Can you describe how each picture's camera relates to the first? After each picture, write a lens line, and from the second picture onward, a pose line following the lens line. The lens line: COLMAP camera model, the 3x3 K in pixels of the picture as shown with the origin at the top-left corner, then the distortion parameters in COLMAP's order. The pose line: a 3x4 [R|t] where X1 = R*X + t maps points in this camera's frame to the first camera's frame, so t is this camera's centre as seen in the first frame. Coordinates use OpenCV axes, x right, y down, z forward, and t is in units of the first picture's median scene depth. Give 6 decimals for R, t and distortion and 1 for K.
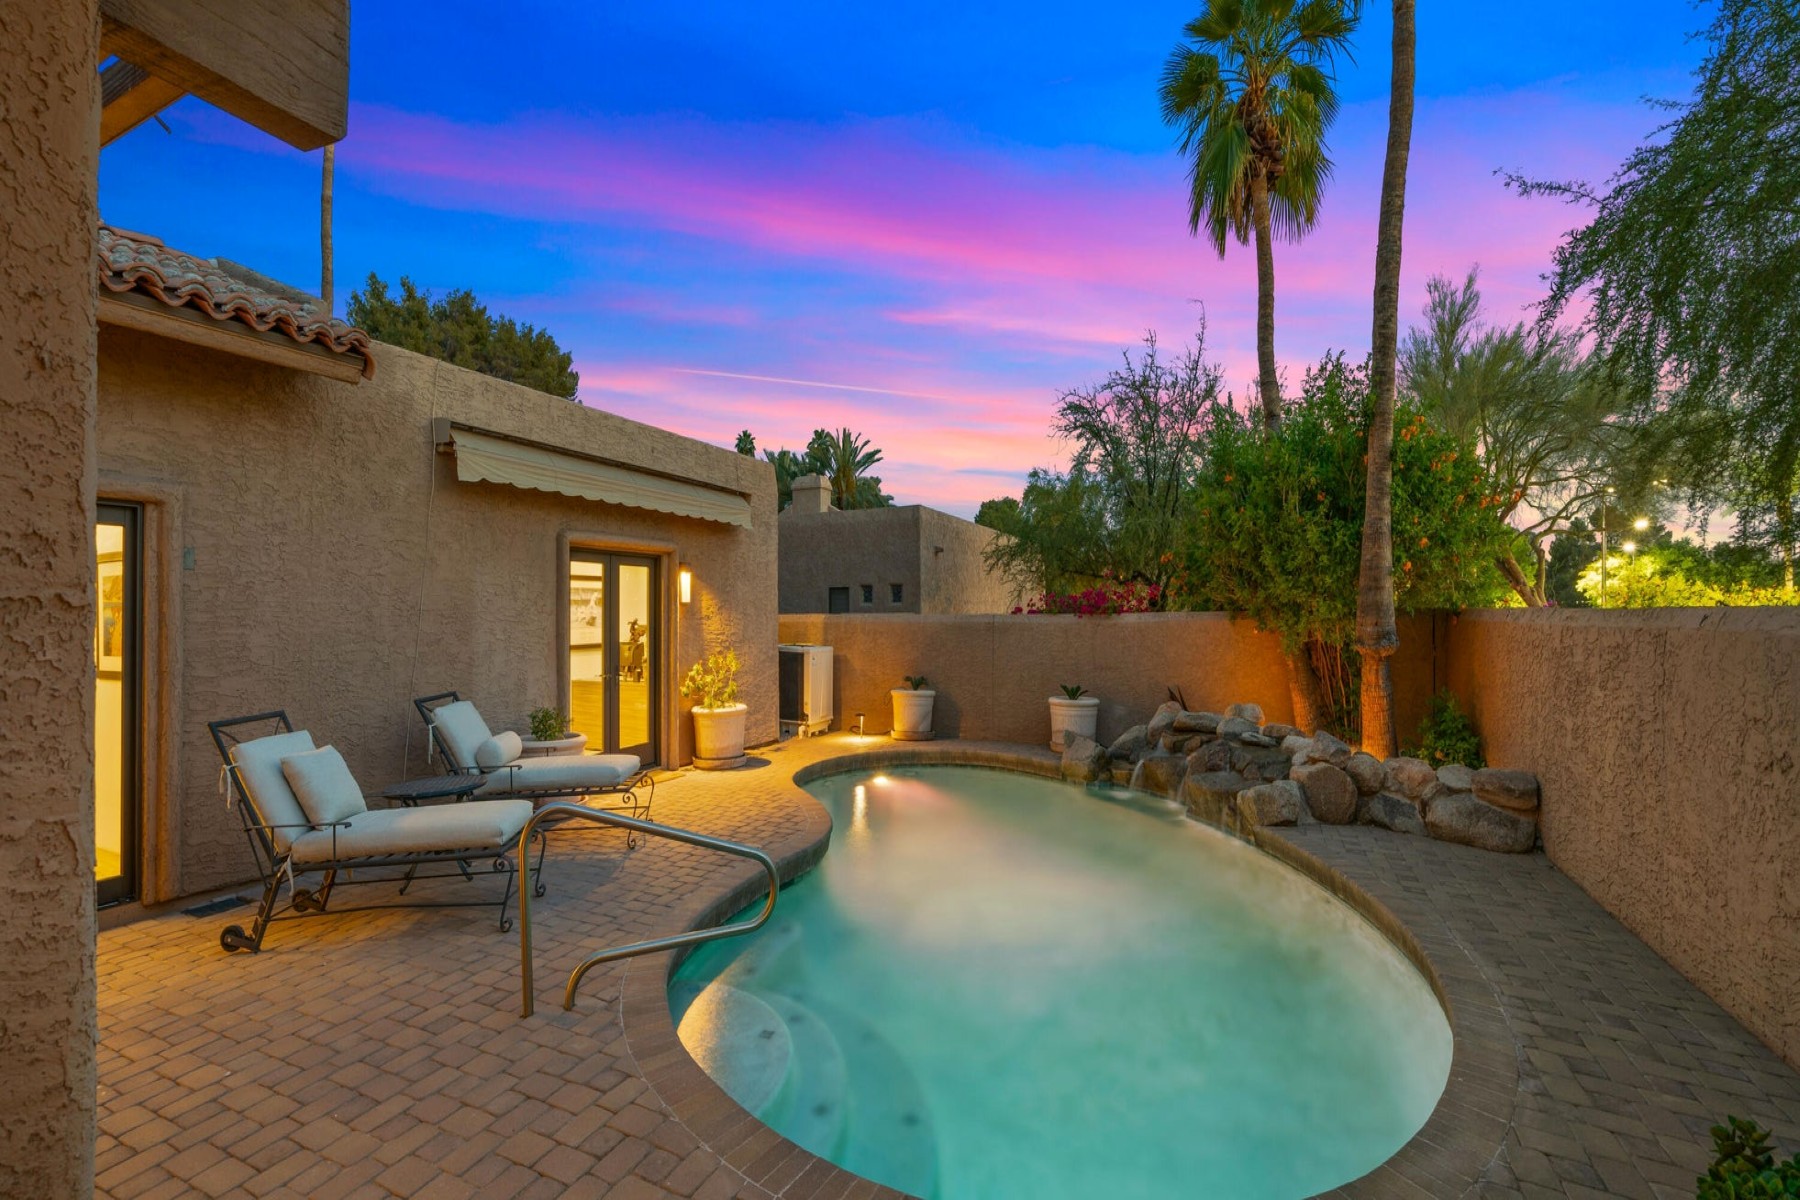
lens RADIAL K [[772.7, 0, 900.0], [0, 772.7, 600.0], [0, 0, 1]] dist [0.001091, 0.000196]
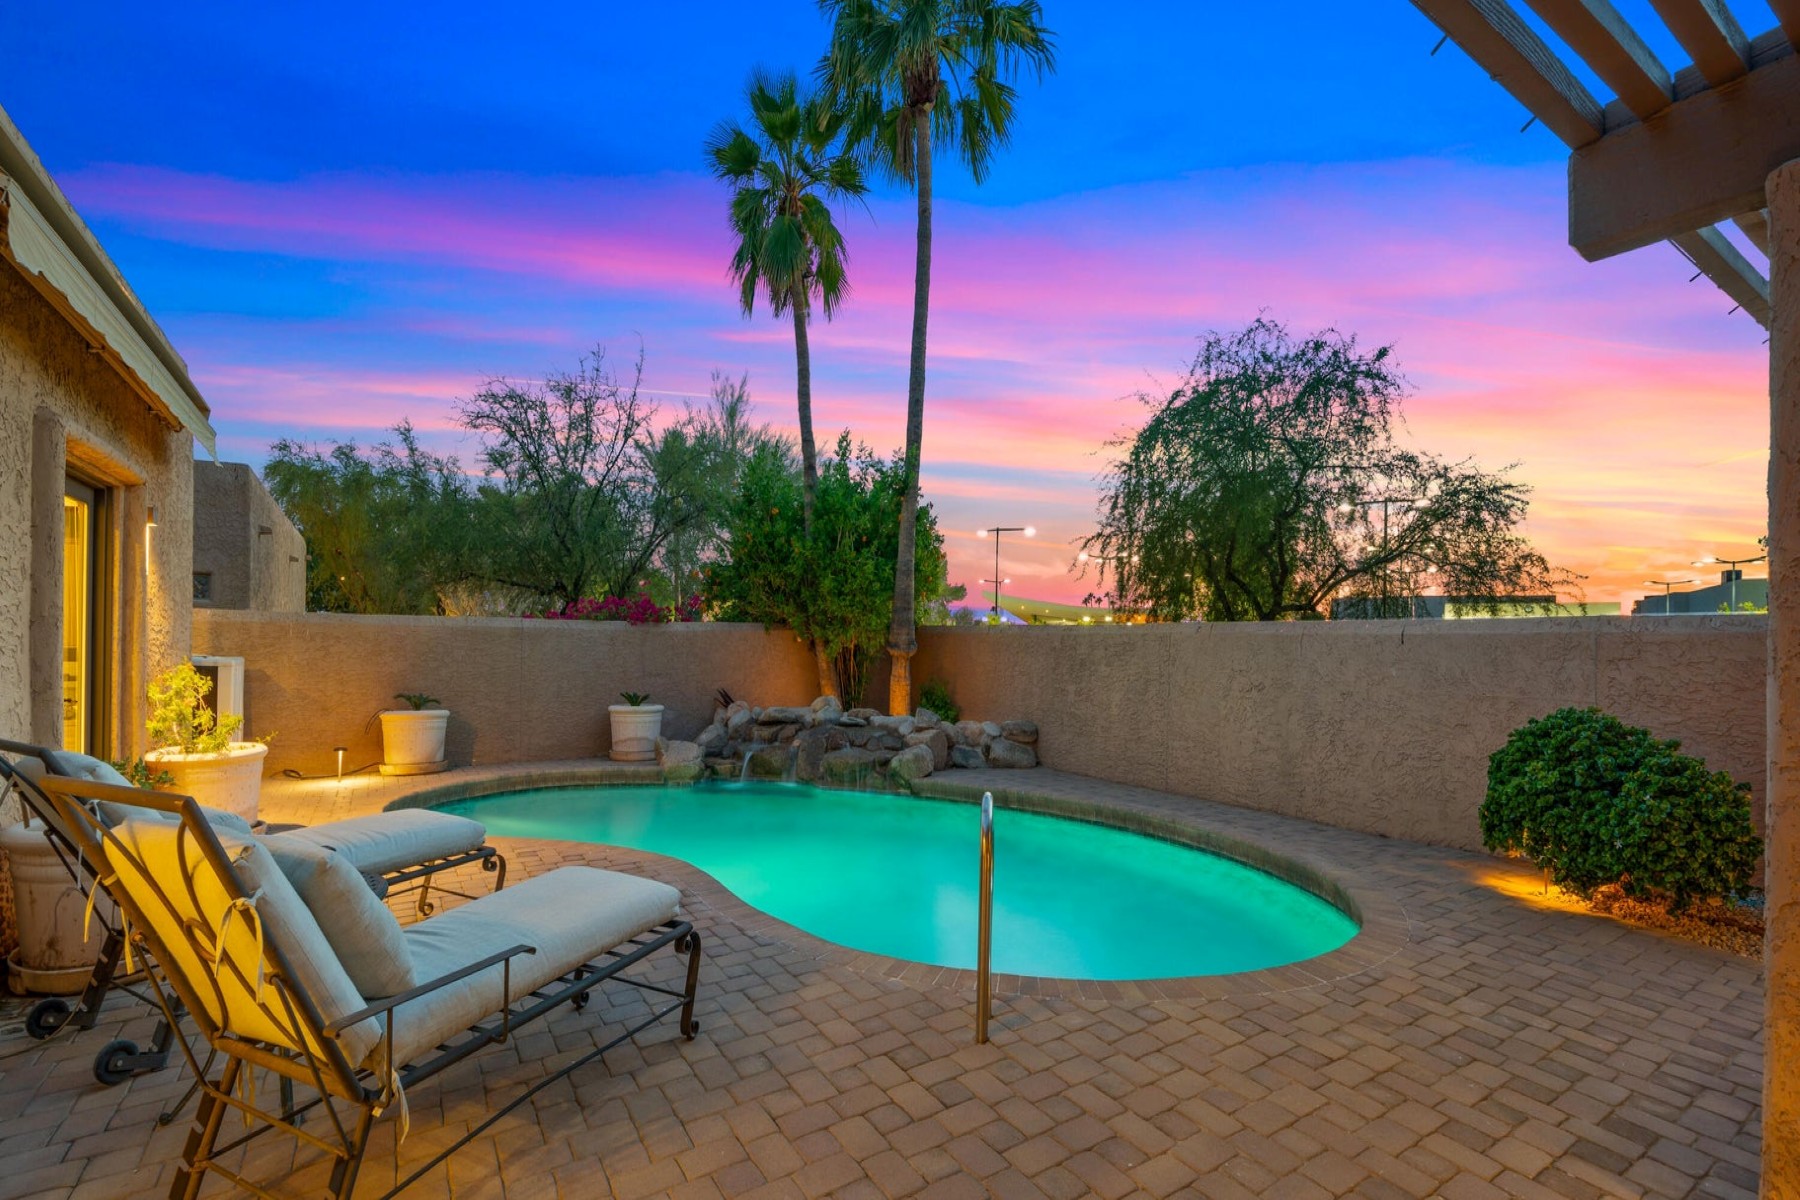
lens RADIAL K [[741.8, 0, 899.2], [0, 741.8, 632.1], [0, 0, 1]] dist [0.000676, 0.000093]
pose [[0.533341, 0.024642, 0.845542, -0.445275], [-0.035339, 0.999352, -0.006833, 0.030195], [-0.845162, -0.026236, 0.533866, 0.228387]]
